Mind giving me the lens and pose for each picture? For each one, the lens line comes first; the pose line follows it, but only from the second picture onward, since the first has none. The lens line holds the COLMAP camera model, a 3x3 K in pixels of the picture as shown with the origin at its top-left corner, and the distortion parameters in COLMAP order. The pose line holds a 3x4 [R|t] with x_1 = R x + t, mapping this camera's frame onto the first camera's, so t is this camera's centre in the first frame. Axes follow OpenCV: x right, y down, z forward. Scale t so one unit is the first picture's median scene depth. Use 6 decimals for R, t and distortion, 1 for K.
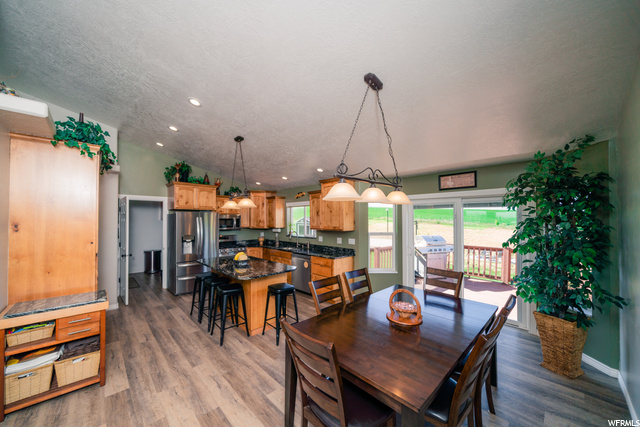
lens RADIAL K [[238.4, 0, 318.7], [0, 238.4, 216.6], [0, 0, 1]] dist [0.000335, 0.000062]
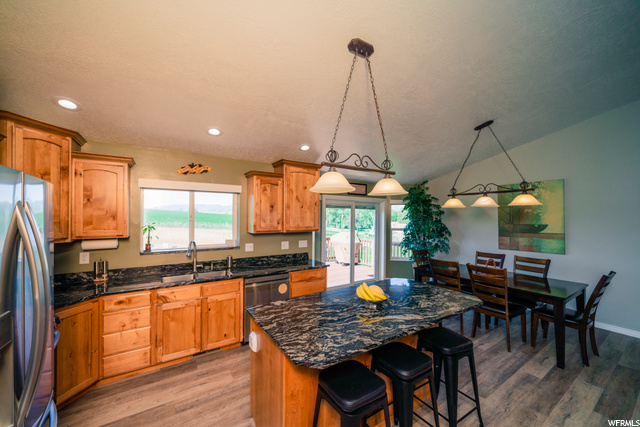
lens RADIAL K [[238.4, 0, 318.7], [0, 238.4, 216.6], [0, 0, 1]] dist [0.000335, 0.000062]
pose [[0.199413, 0.008936, 0.979875, -0.641356], [-0.011429, 0.999912, -0.006793, 0.015113], [-0.979849, -0.009844, 0.199498, 0.769137]]
